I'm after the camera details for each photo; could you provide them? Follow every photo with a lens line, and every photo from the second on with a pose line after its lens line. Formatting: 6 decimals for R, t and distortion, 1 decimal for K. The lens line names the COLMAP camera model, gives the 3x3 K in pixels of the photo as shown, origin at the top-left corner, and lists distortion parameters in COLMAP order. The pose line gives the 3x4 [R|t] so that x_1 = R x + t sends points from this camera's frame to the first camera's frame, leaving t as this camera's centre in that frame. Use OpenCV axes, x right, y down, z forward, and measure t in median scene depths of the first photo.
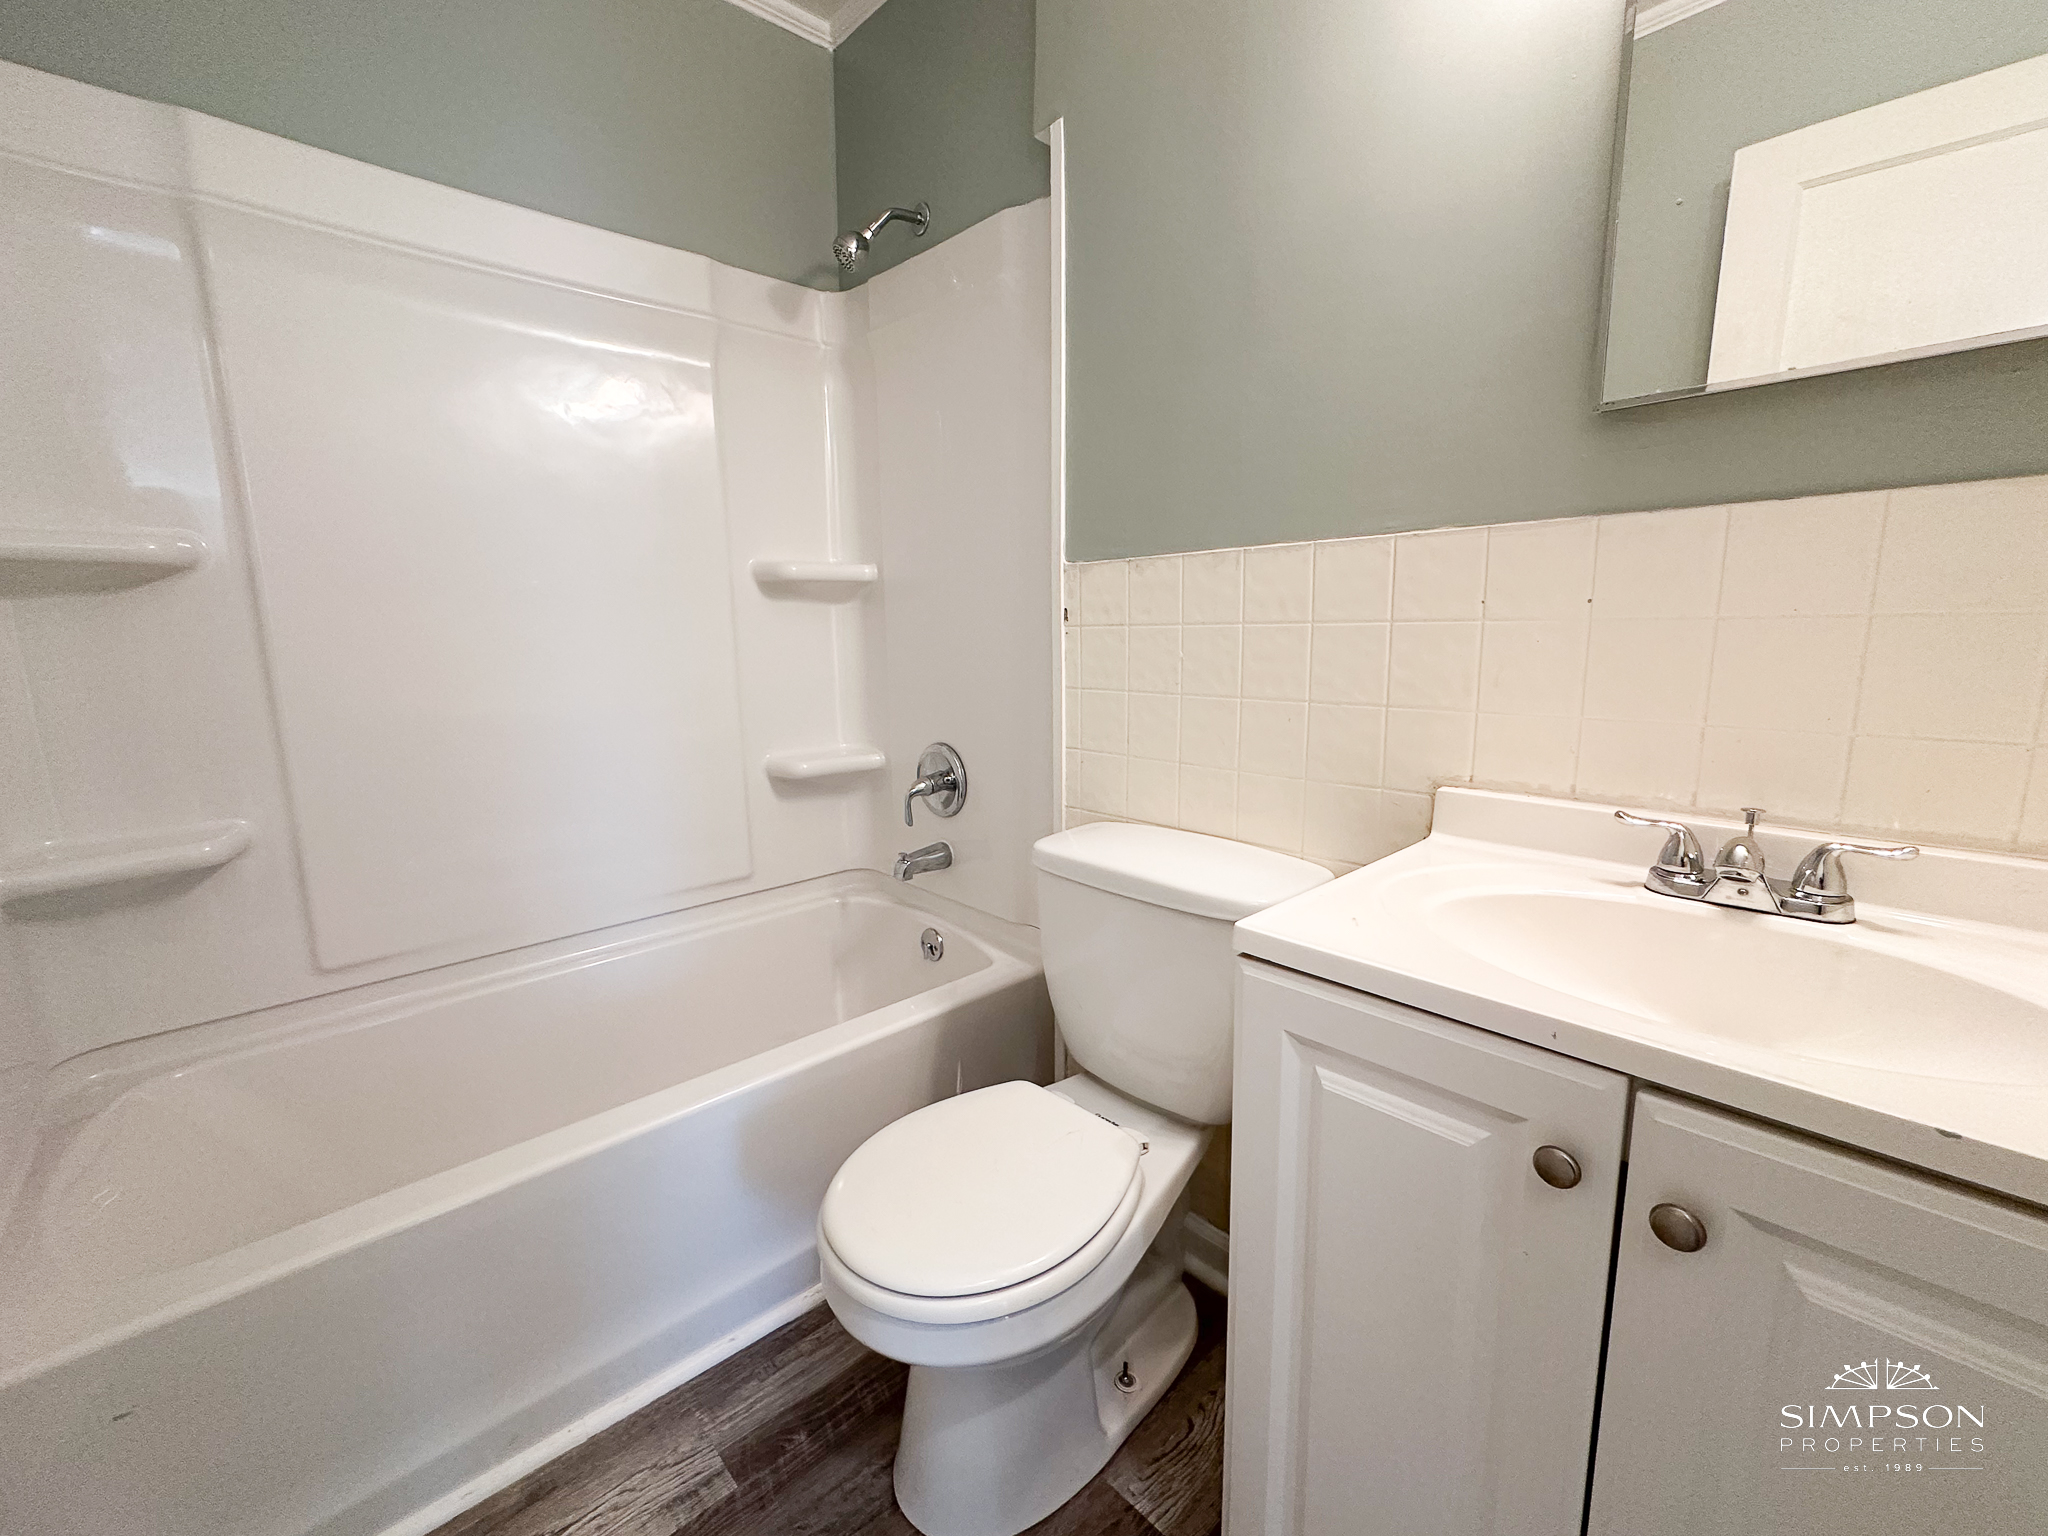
lens RADIAL K [[835.4, 0, 1024.0], [0, 835.4, 768.0], [0, 0, 1]] dist [0.001327, -0.000006]
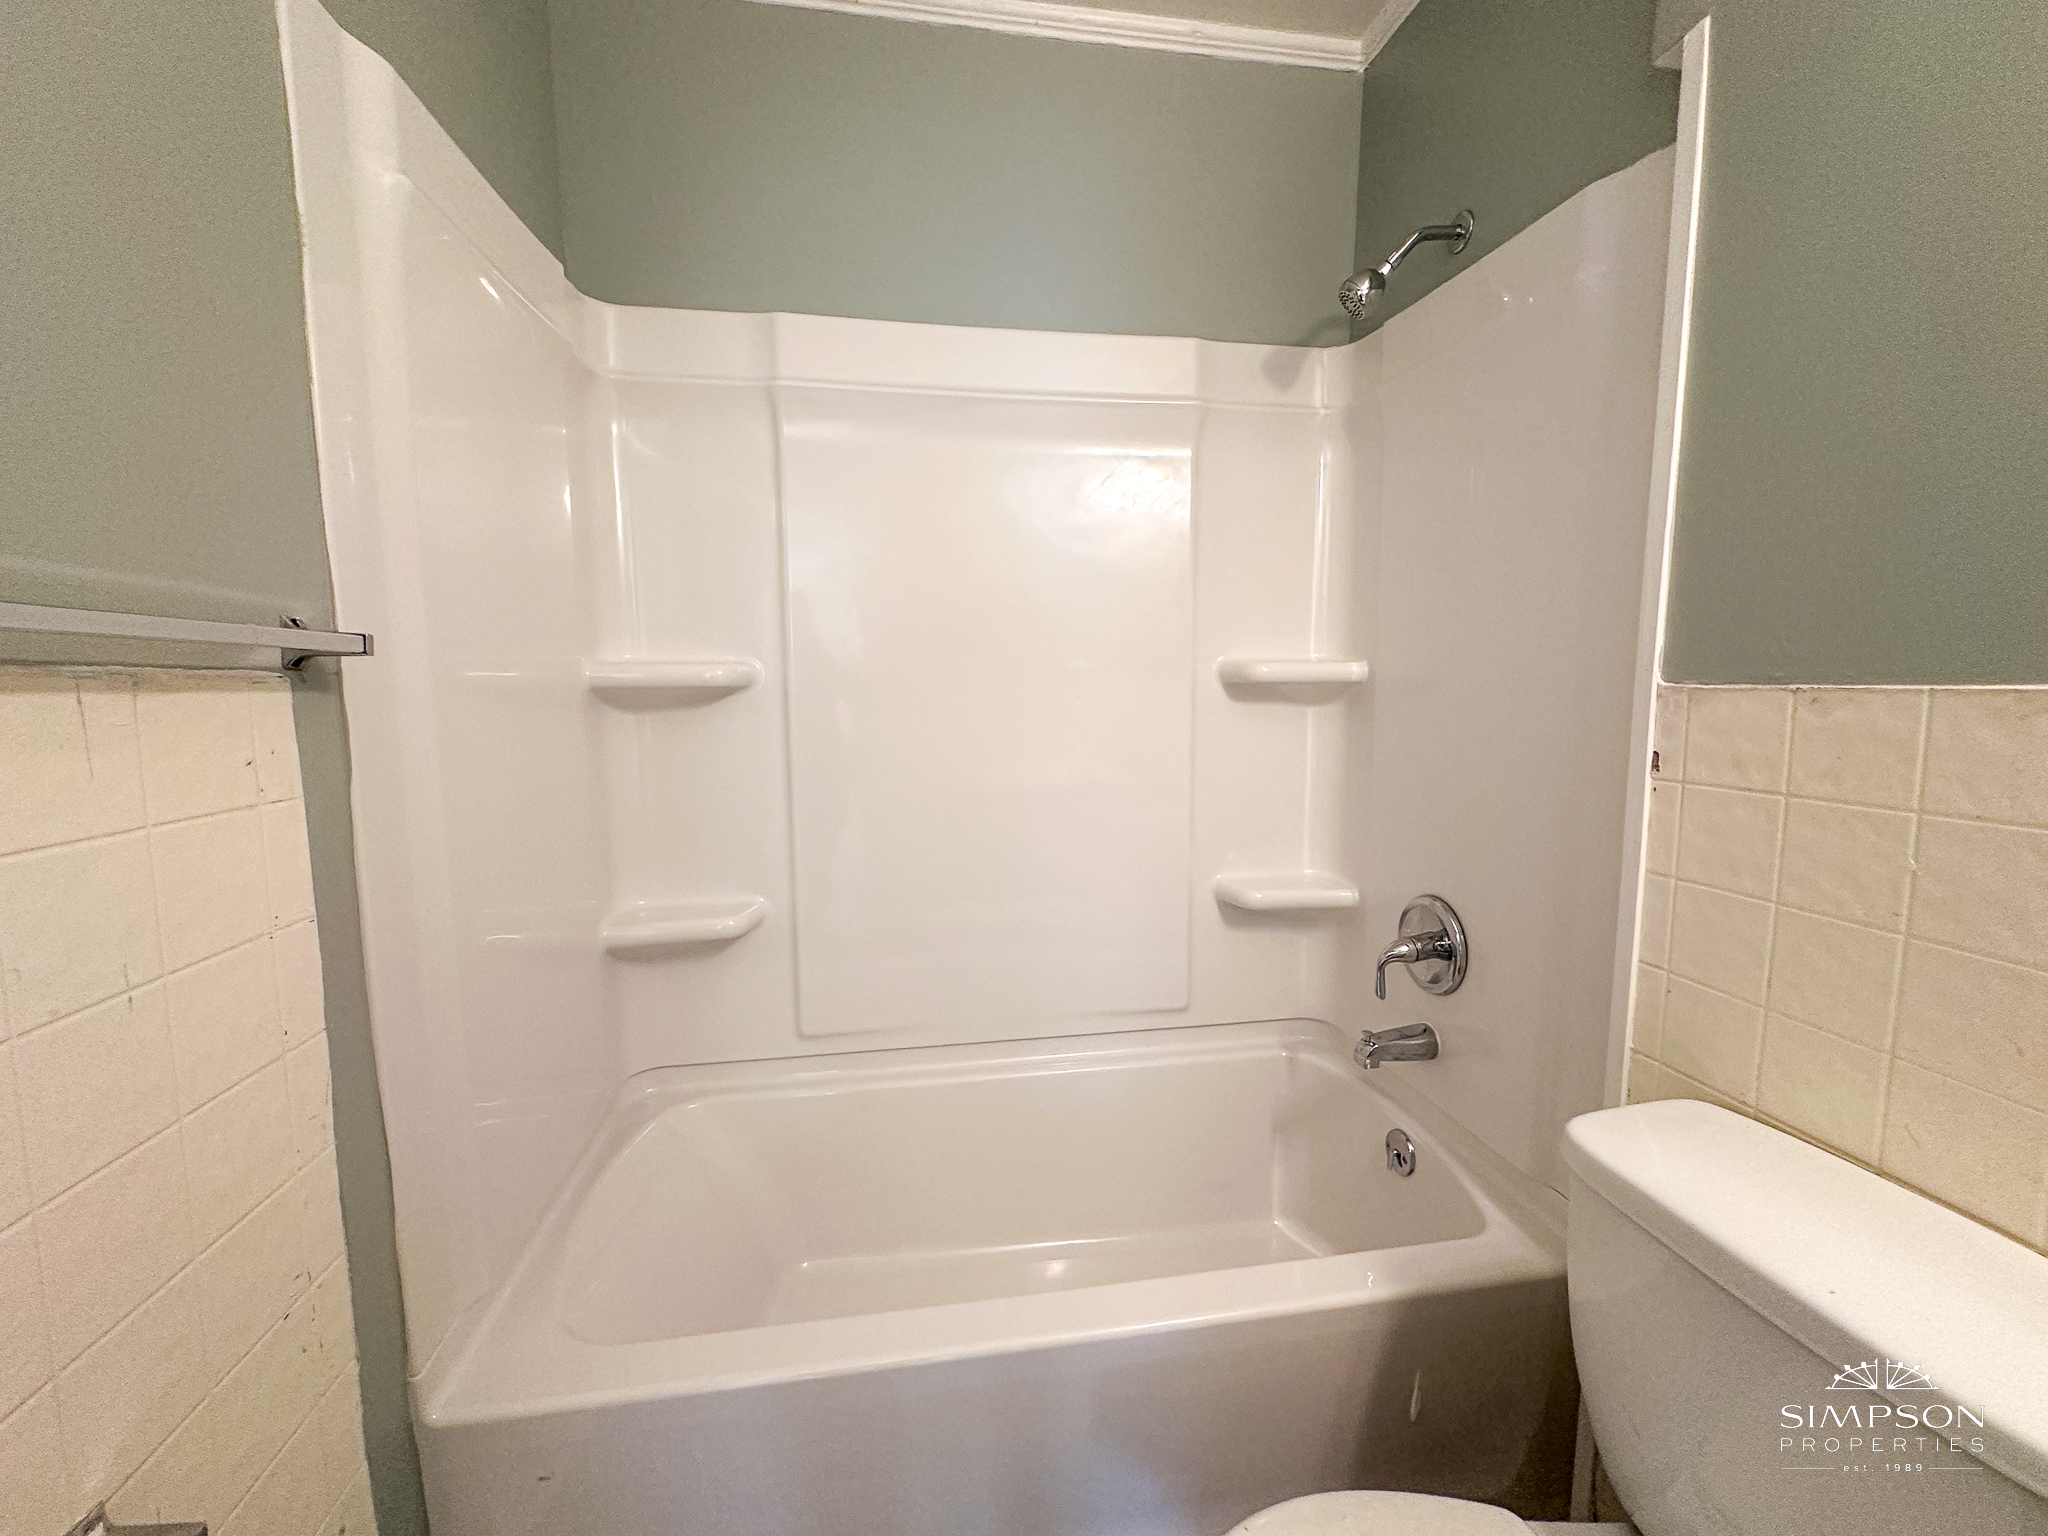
lens RADIAL K [[831.8, 0, 1024.0], [0, 831.8, 768.0], [0, 0, 1]] dist [-0.007025, 0.000209]
pose [[0.832083, 0.070333, -0.550174, -0.003053], [-0.102576, 0.994330, -0.028022, -0.090917], [0.545084, 0.079751, 0.834579, 0.162771]]
